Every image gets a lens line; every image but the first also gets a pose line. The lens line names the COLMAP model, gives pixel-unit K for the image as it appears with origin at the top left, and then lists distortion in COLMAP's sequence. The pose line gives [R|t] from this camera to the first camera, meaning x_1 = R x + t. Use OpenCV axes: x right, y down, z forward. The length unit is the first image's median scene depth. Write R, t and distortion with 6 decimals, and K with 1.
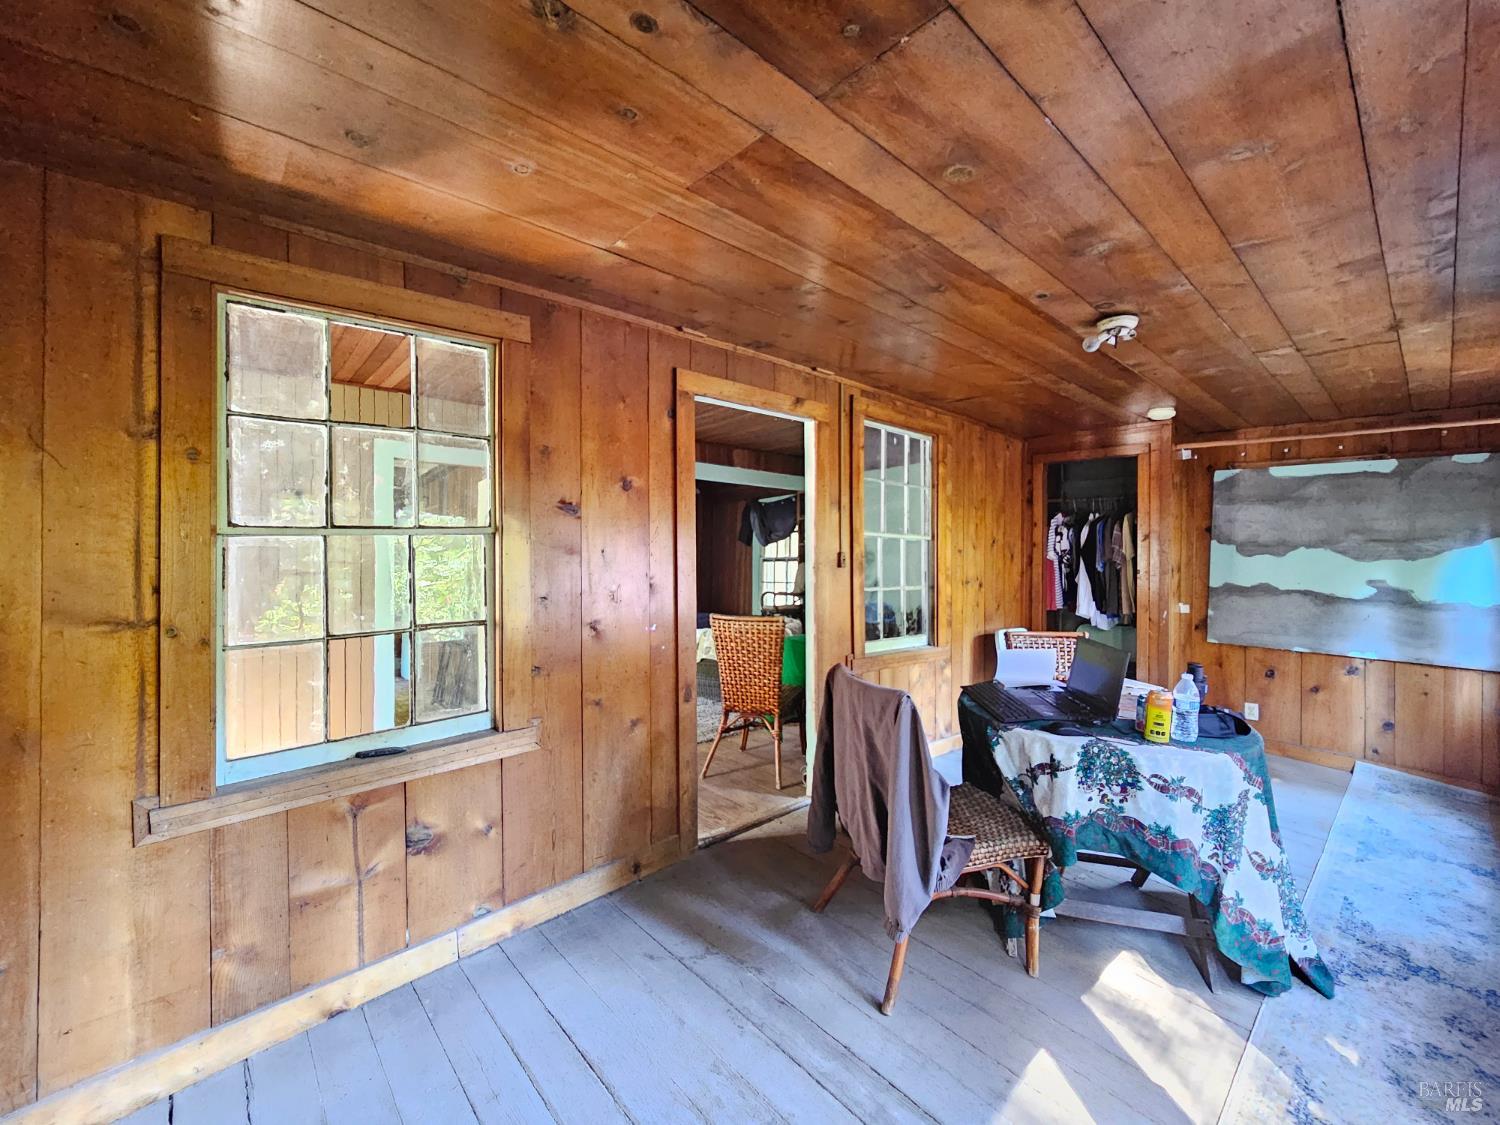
lens RADIAL K [[611.7, 0, 762.6], [0, 611.7, 566.9], [0, 0, 1]] dist [-0.000863, -0.001149]
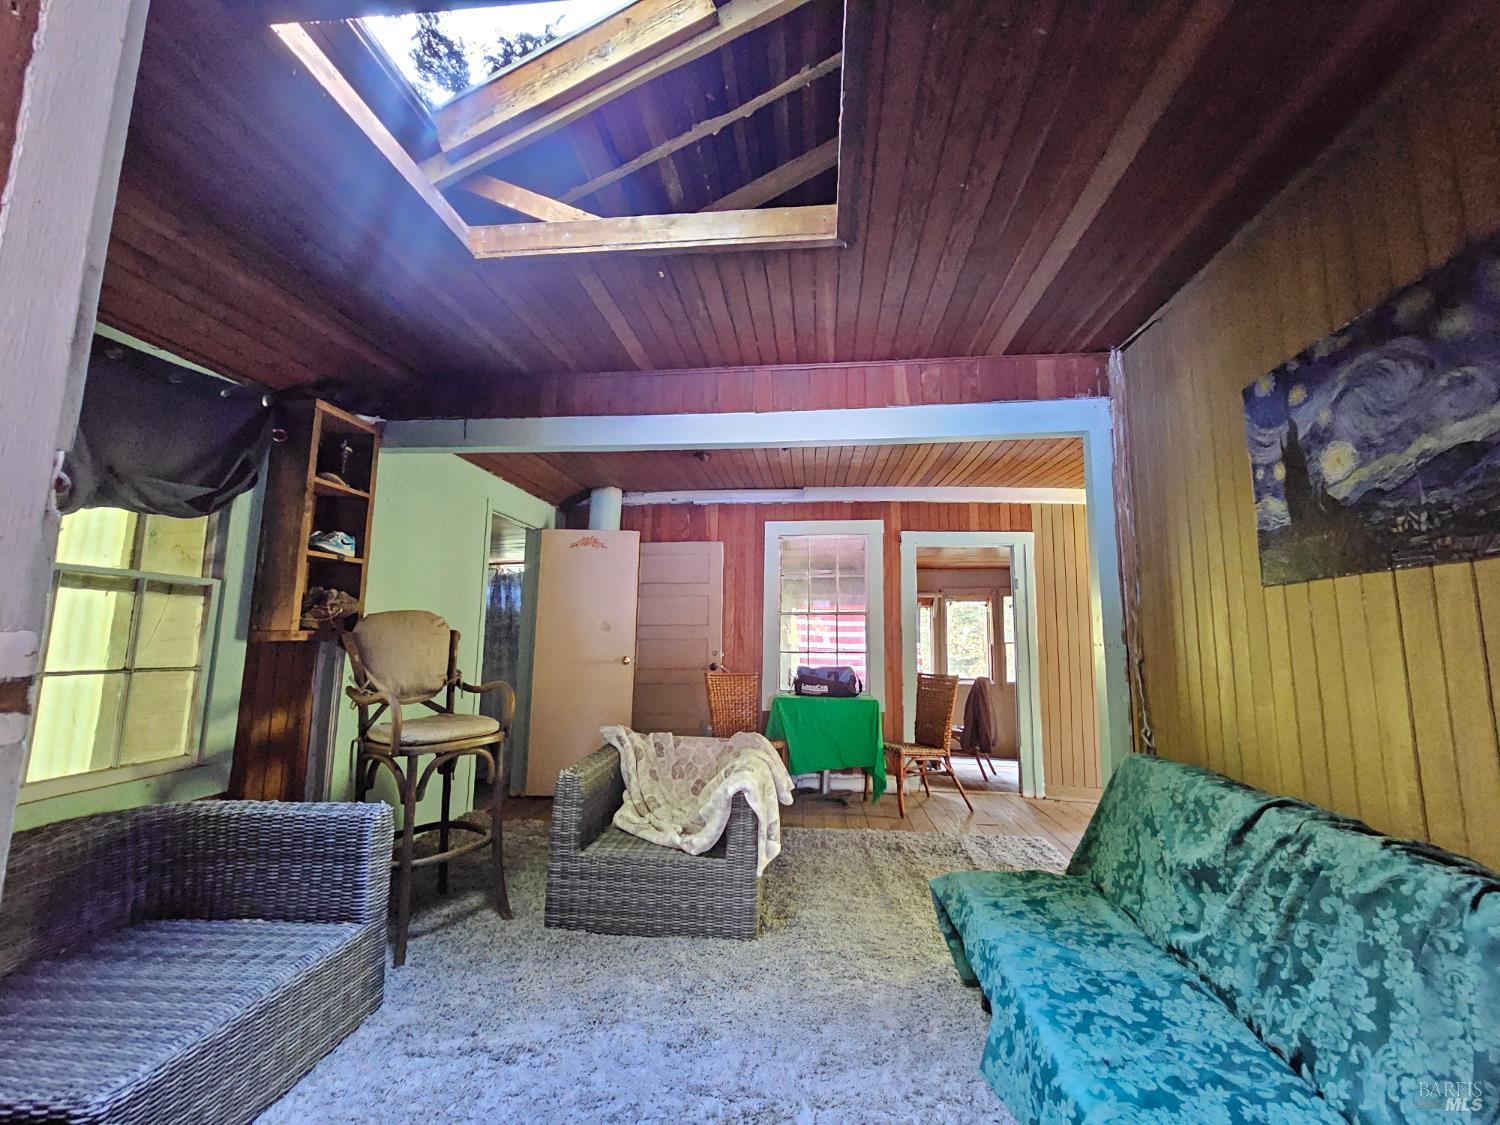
lens RADIAL K [[611.7, 0, 753.3], [0, 611.7, 560.9], [0, 0, 1]] dist [-0.000863, -0.001149]
pose [[-0.676752, 0.094354, 0.730140, -0.305422], [-0.003540, 0.991325, -0.131388, 0.008937], [-0.736203, -0.091501, -0.670547, 0.998716]]
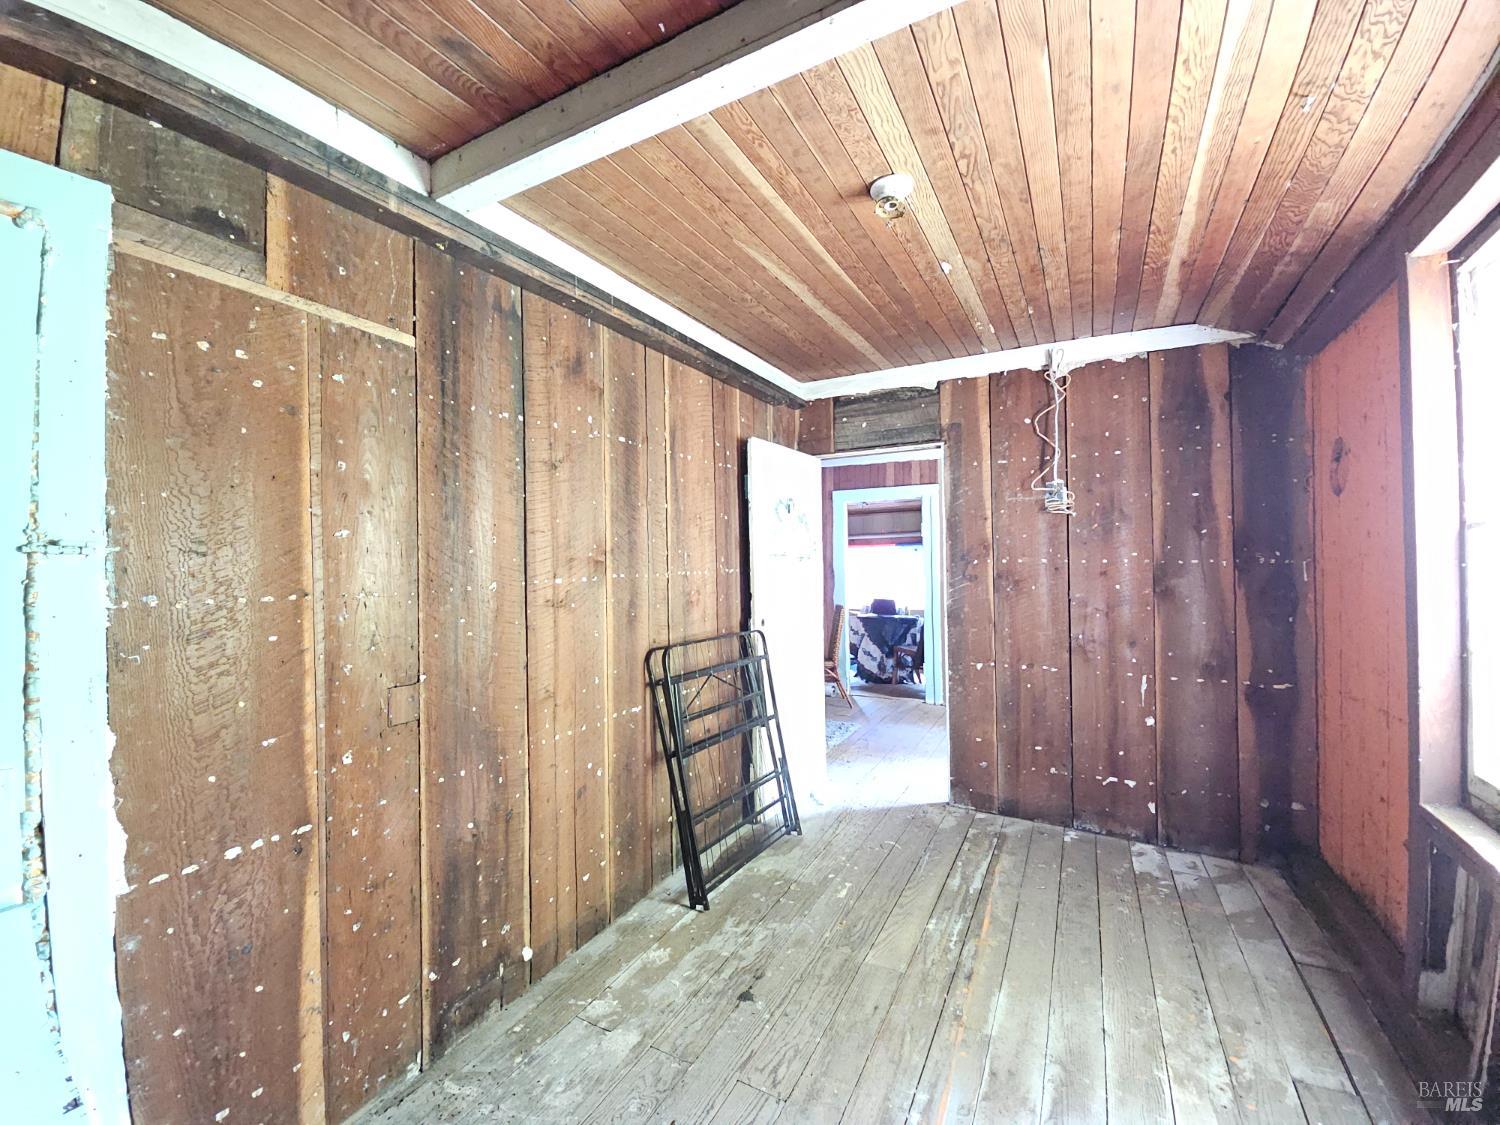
lens RADIAL K [[611.7, 0, 761.7], [0, 611.7, 560.4], [0, 0, 1]] dist [-0.000863, -0.001149]
pose [[-0.339641, 0.033743, 0.939950, -0.682995], [0.015717, 0.999420, -0.030199, 0.003452], [-0.940424, 0.004516, -0.339974, 0.788118]]
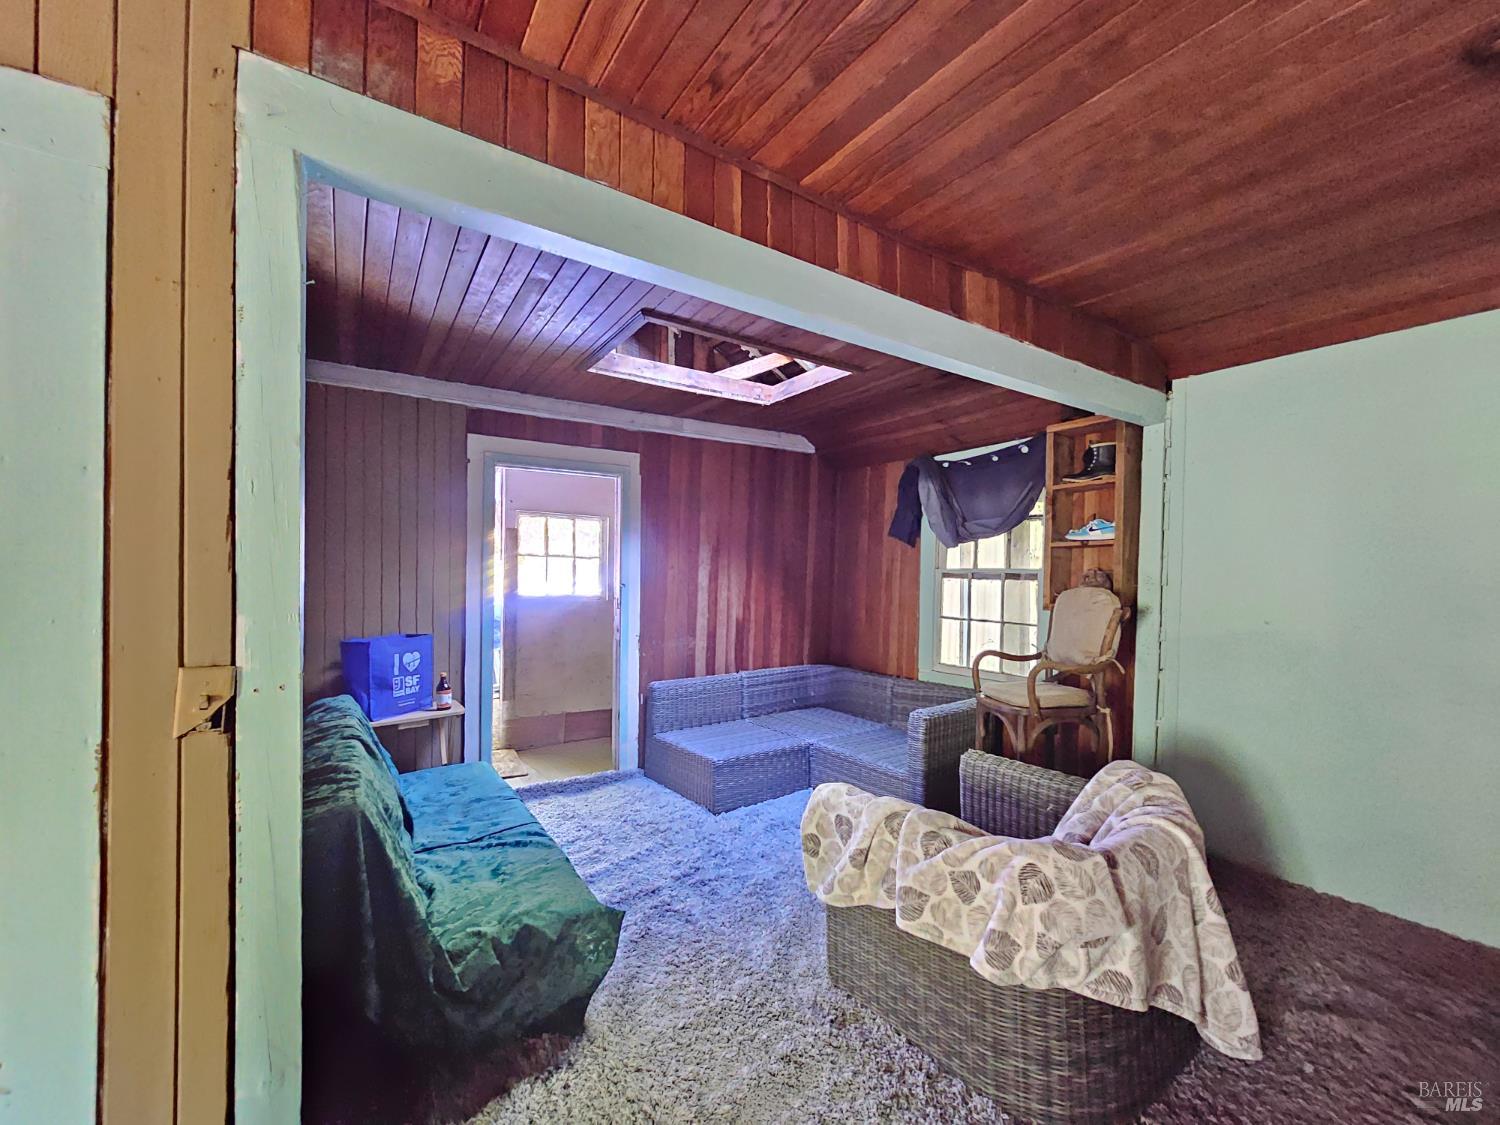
lens RADIAL K [[611.7, 0, 751.6], [0, 611.7, 566.6], [0, 0, 1]] dist [-0.000863, -0.001149]
pose [[0.989647, 0.015543, -0.142678, -0.087174], [-0.015361, 0.999879, 0.002378, -0.017055], [0.142698, -0.000162, 0.989766, 0.486758]]
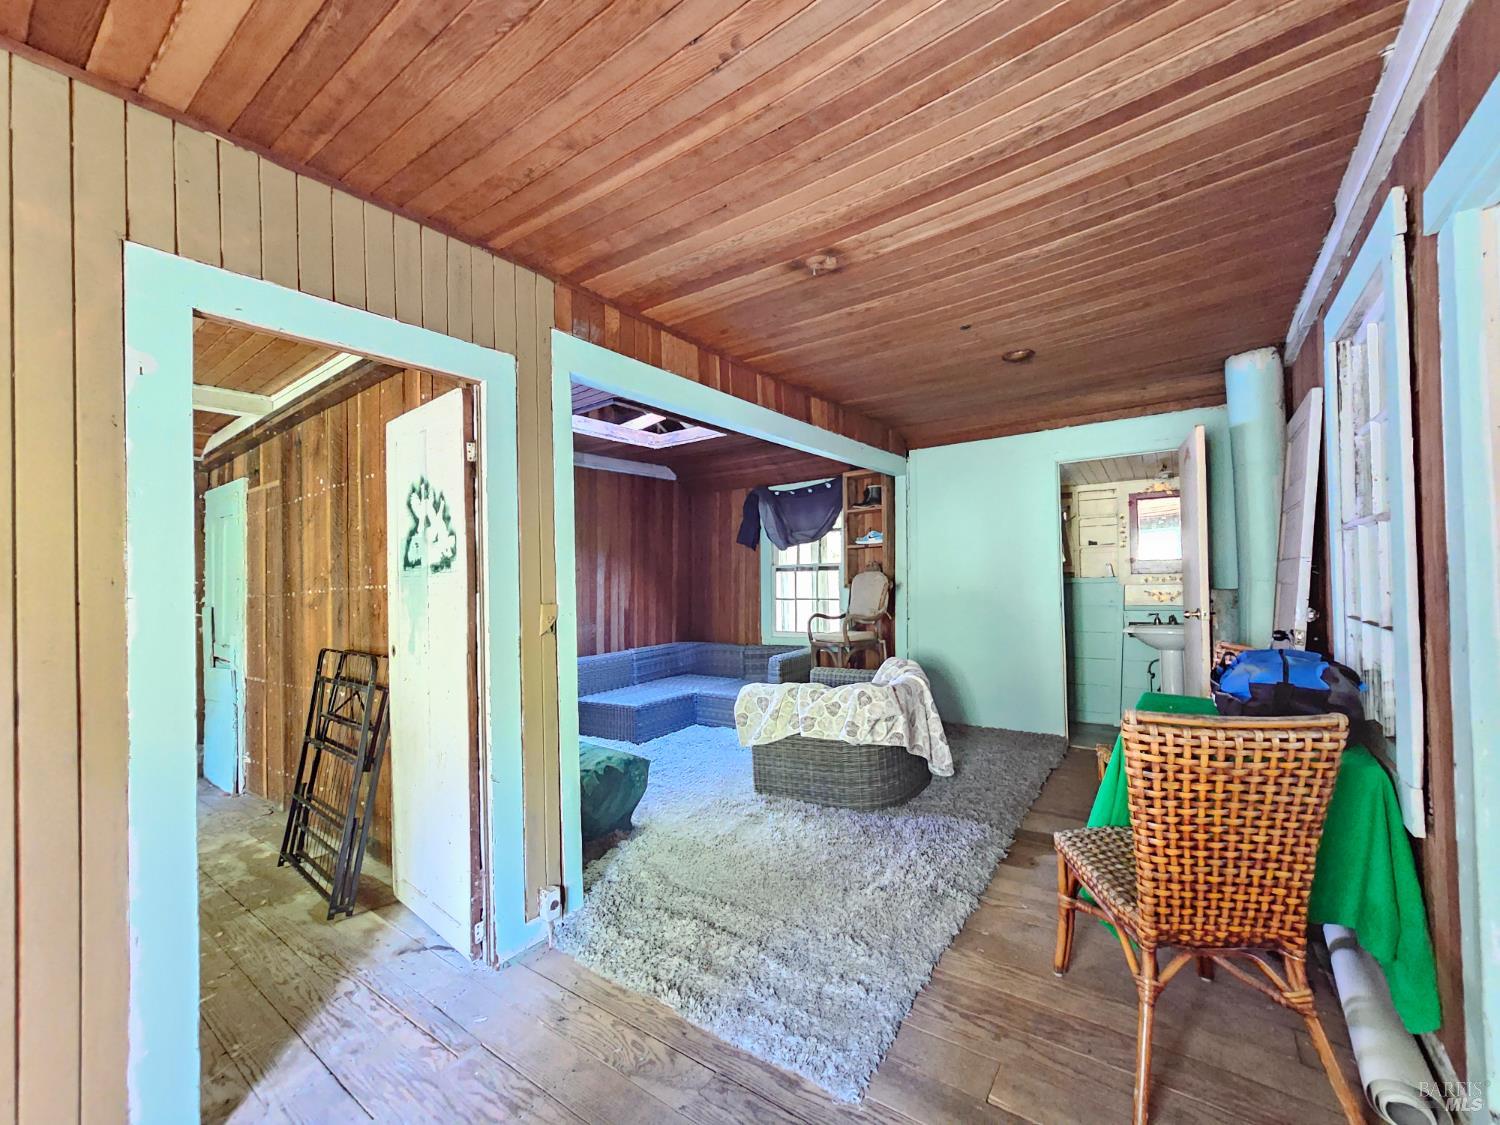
lens RADIAL K [[611.7, 0, 749.4], [0, 611.7, 566.7], [0, 0, 1]] dist [-0.000863, -0.001149]
pose [[0.980065, -0.012165, 0.198306, -0.182270], [0.014536, 0.999839, -0.010505, -0.007209], [-0.198146, 0.013178, 0.980084, 0.295891]]
